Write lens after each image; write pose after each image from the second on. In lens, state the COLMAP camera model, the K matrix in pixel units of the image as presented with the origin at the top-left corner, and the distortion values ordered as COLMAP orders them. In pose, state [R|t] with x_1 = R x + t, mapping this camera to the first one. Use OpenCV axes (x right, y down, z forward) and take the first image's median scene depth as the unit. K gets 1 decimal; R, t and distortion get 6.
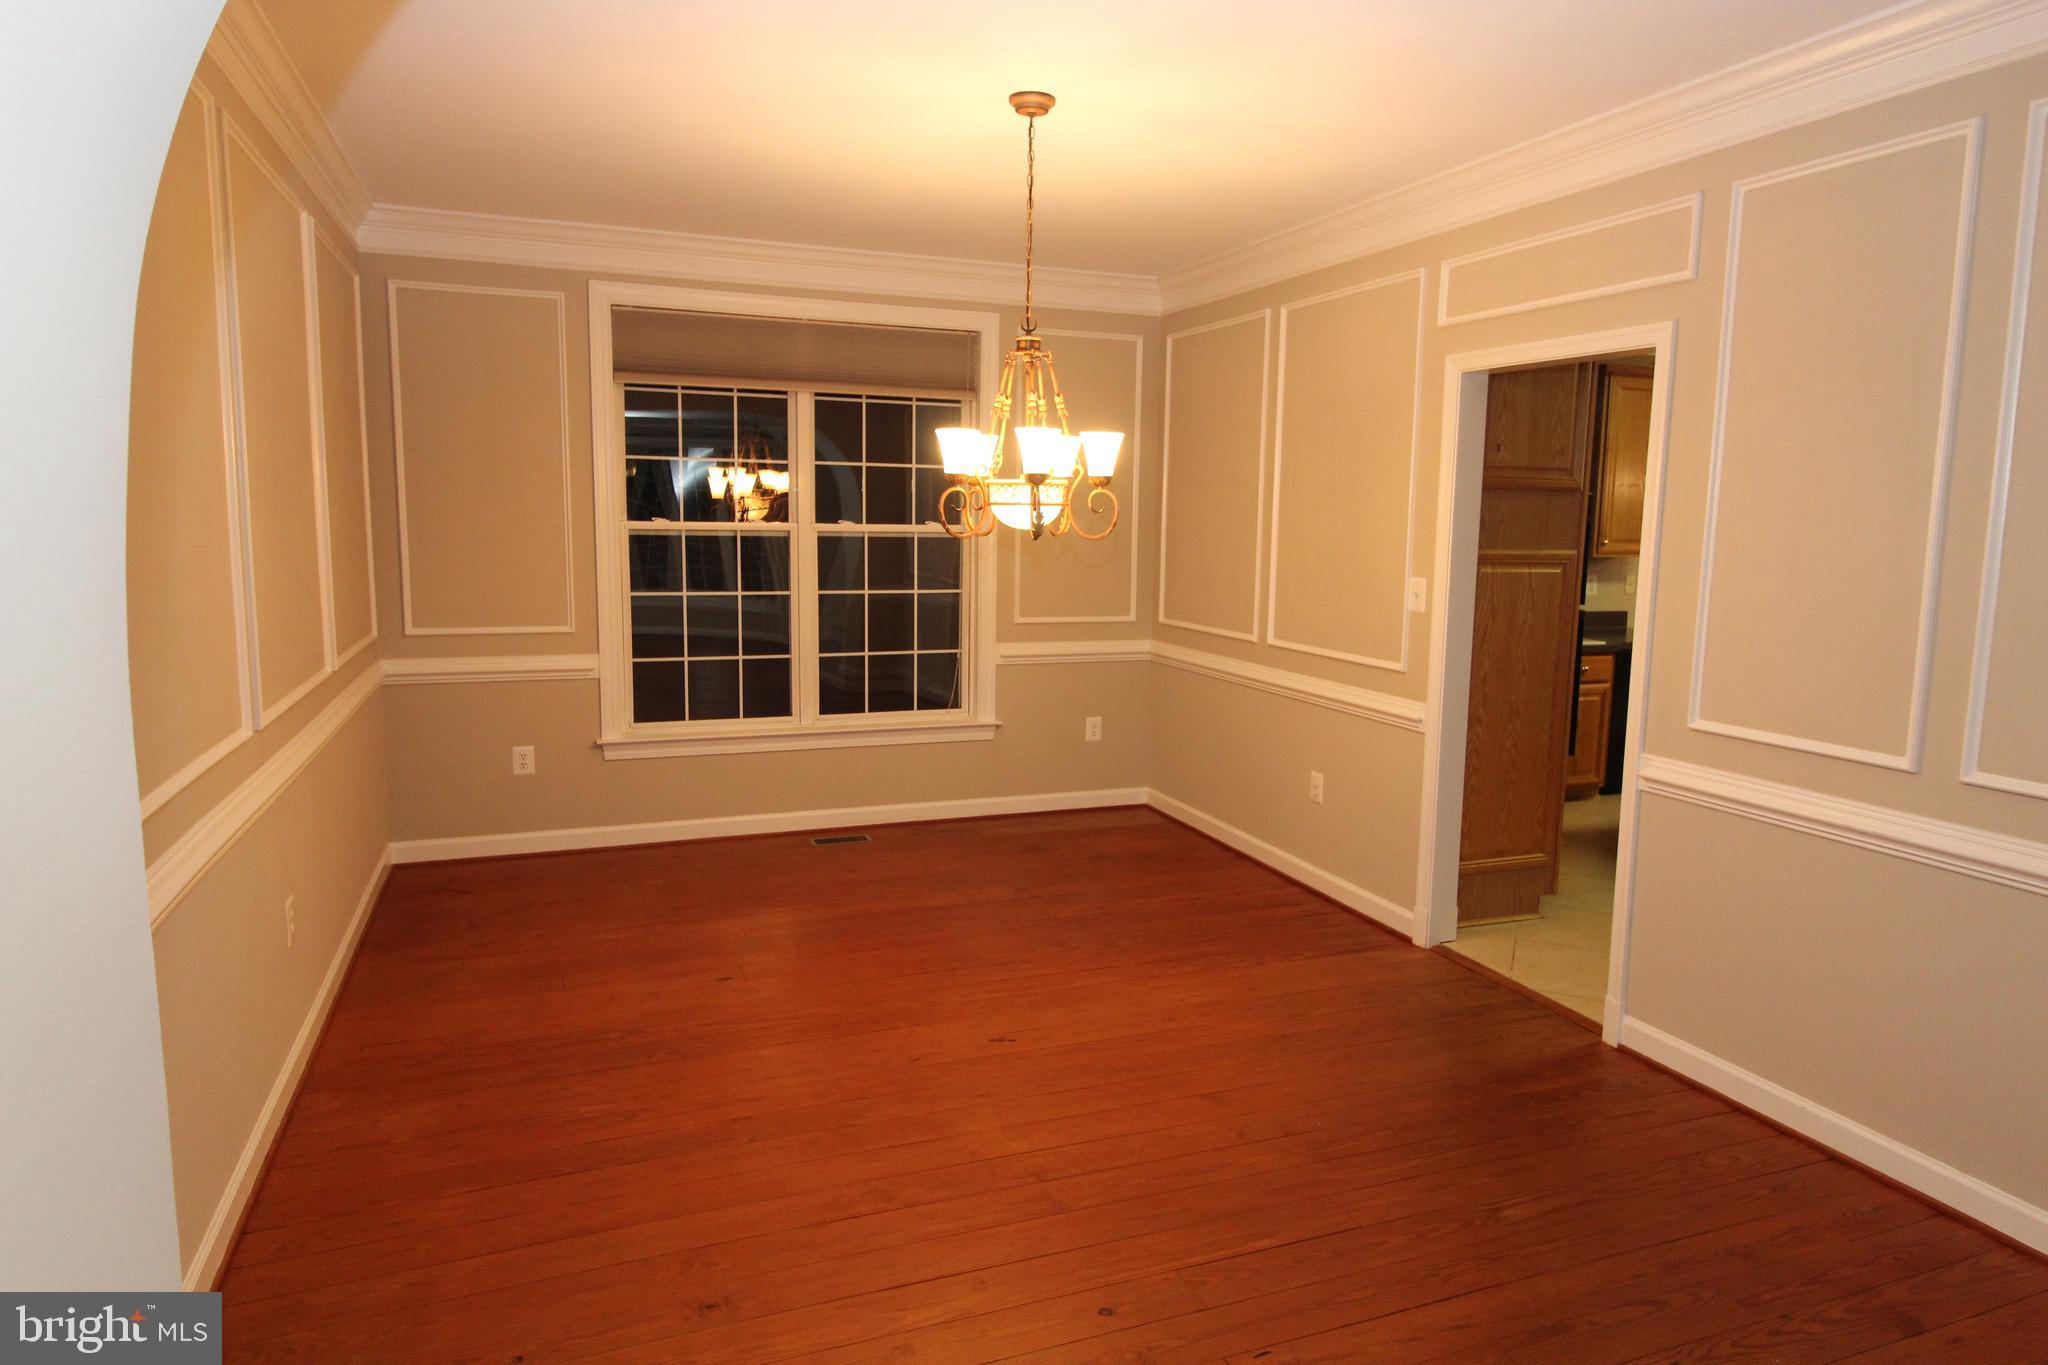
lens RADIAL K [[1241.2, 0, 1032.0], [0, 1241.2, 676.0], [0, 0, 1]] dist [0.015392, -0.000920]
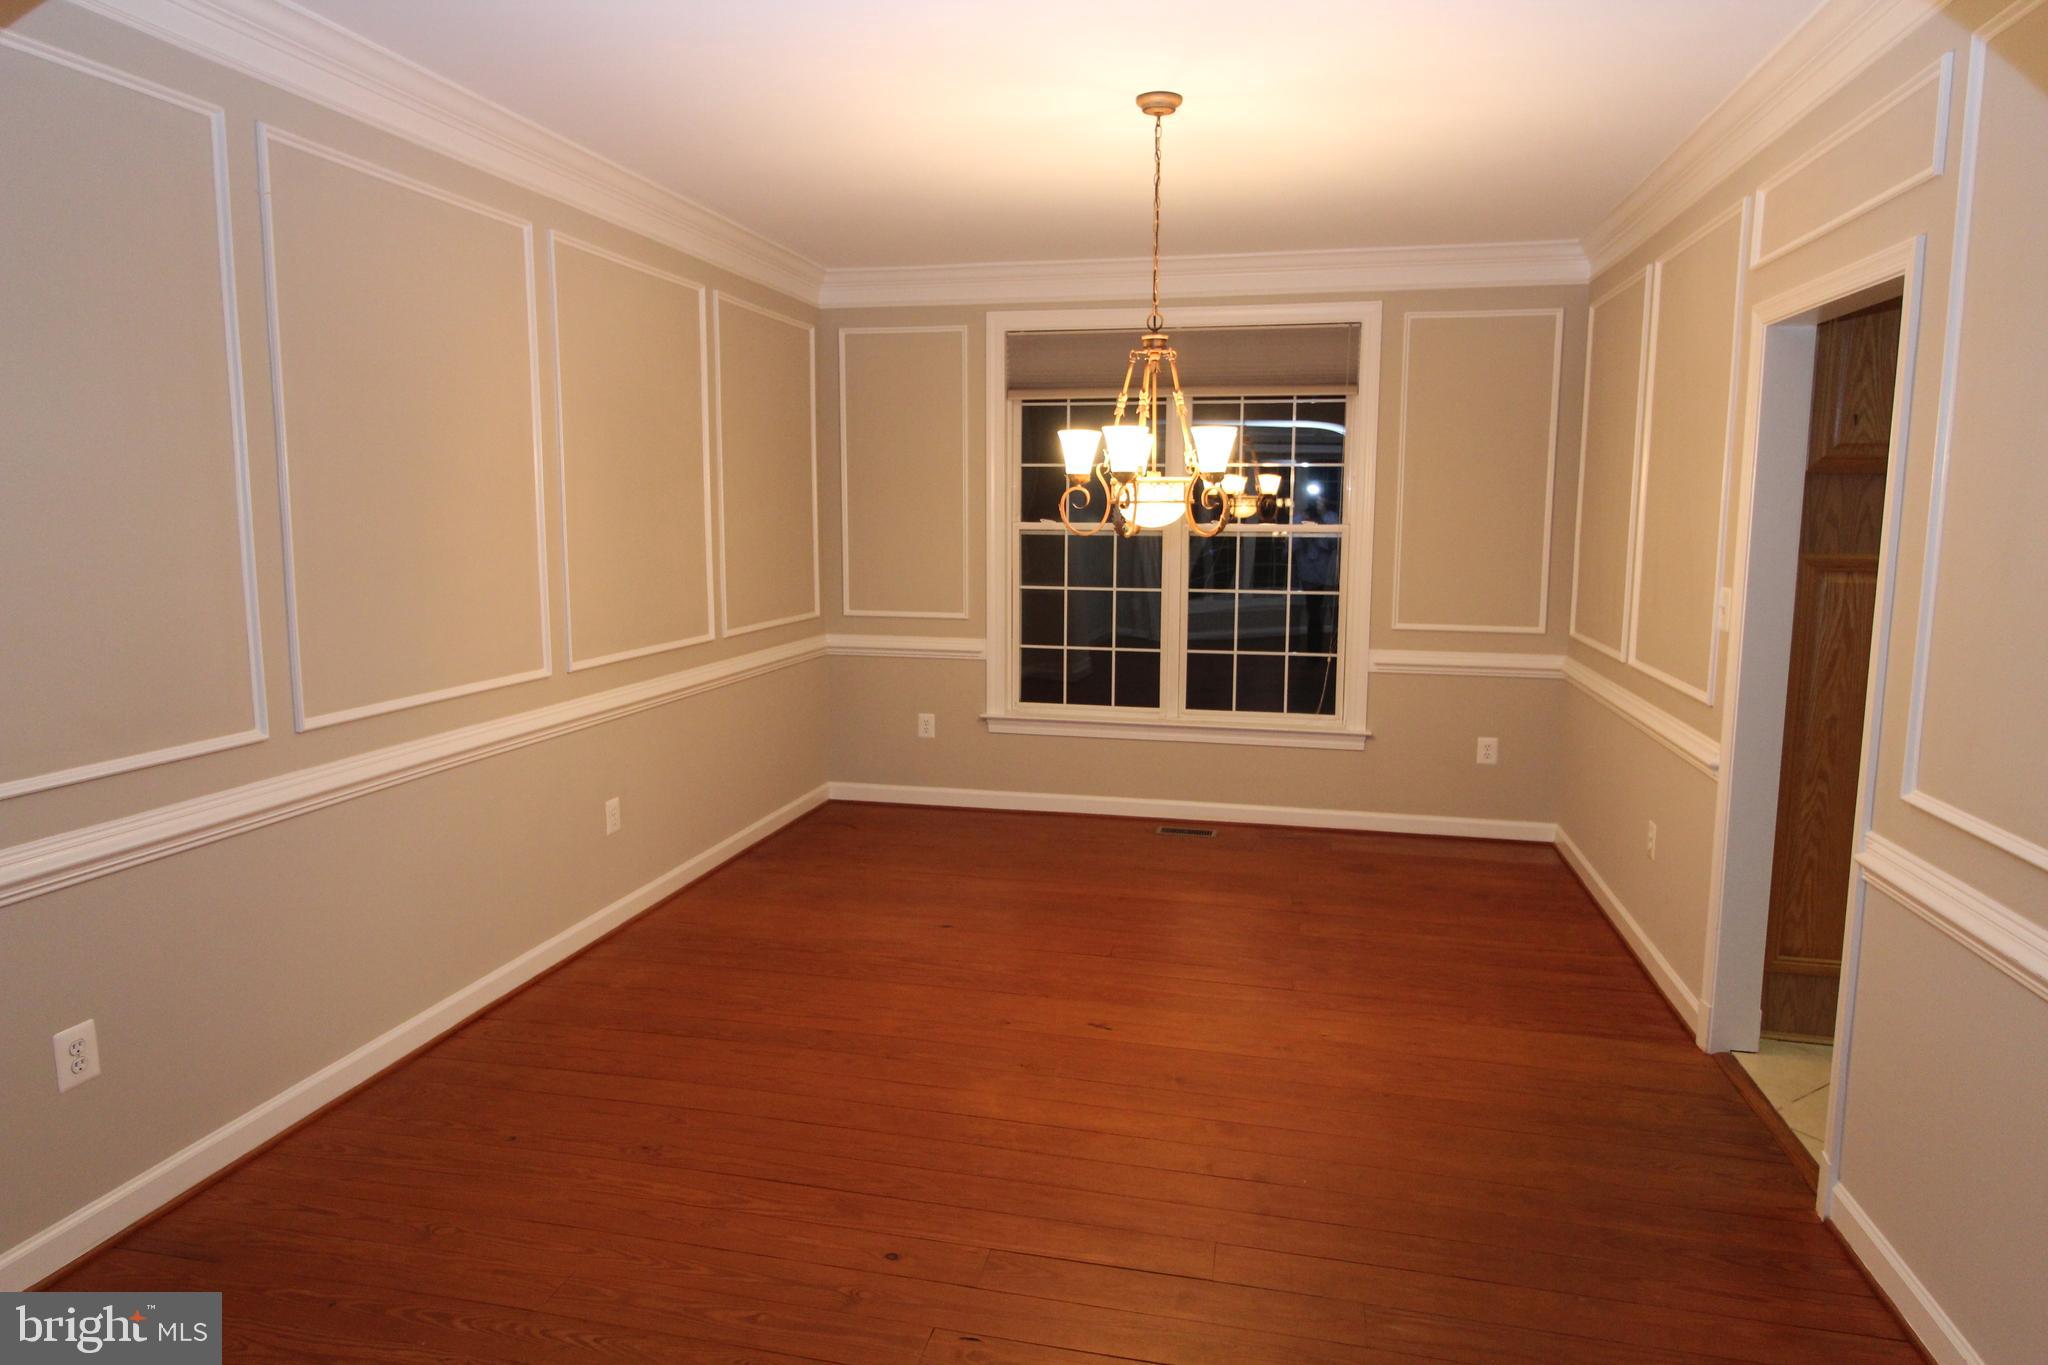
lens RADIAL K [[1241.2, 0, 1030.5], [0, 1241.2, 679.2], [0, 0, 1]] dist [0.015392, -0.000920]
pose [[0.829710, 0.066409, -0.554230, 0.320985], [-0.066557, 0.997584, 0.019894, -0.005965], [0.554213, 0.020381, 0.832125, 0.074632]]
